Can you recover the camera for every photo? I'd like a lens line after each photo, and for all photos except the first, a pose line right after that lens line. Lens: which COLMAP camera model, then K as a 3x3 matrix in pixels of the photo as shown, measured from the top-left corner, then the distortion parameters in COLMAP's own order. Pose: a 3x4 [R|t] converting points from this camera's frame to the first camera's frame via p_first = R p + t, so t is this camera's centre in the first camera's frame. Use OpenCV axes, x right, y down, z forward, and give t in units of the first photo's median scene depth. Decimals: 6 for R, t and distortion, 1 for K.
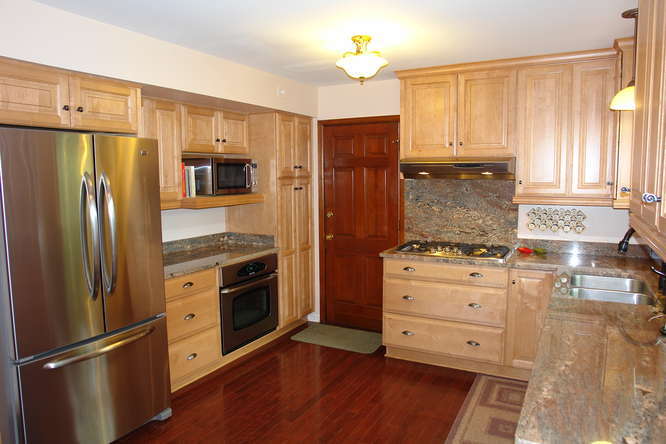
lens RADIAL K [[471.1, 0, 331.8], [0, 471.1, 219.5], [0, 0, 1]] dist [-0.058714, 0.020157]
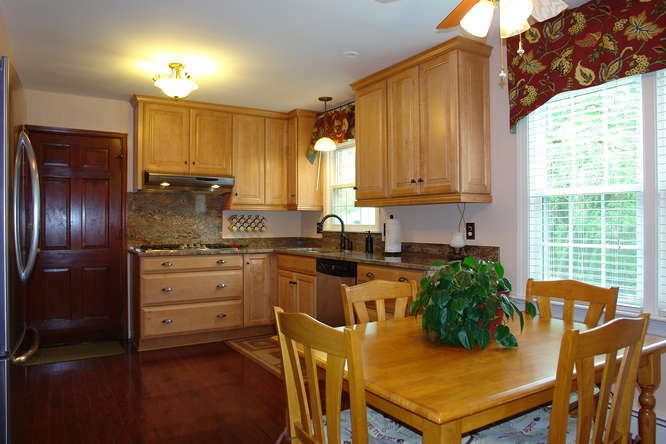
lens RADIAL K [[471.1, 0, 329.6], [0, 471.1, 222.0], [0, 0, 1]] dist [-0.058714, 0.020157]
pose [[0.498602, 0.011136, 0.866760, -0.617880], [0.080486, 0.995003, -0.059083, 0.098872], [-0.863087, 0.099221, 0.495214, 0.069079]]
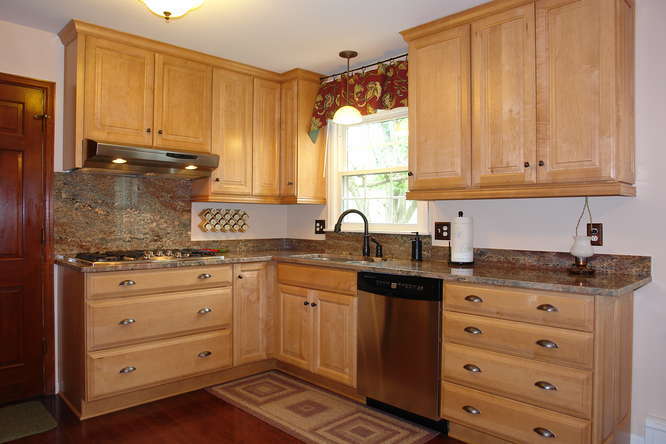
lens RADIAL K [[471.1, 0, 333.2], [0, 471.1, 219.4], [0, 0, 1]] dist [-0.058714, 0.020157]
pose [[0.293108, 0.009568, 0.956031, -0.441674], [0.083458, 0.995877, -0.035554, 0.055594], [-0.952430, 0.090209, 0.291101, 0.443013]]
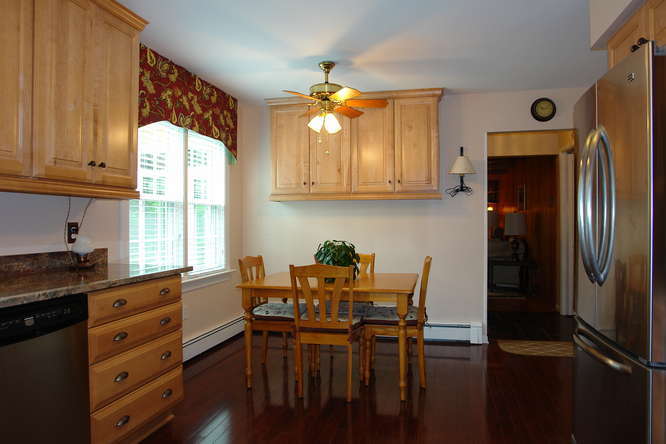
lens RADIAL K [[471.1, 0, 333.6], [0, 471.1, 222.0], [0, 0, 1]] dist [-0.058714, 0.020157]
pose [[-0.962548, 0.009618, -0.270940, 0.102475], [-0.016695, 0.995371, 0.094646, -0.005716], [0.270596, 0.095625, -0.957932, 1.071985]]
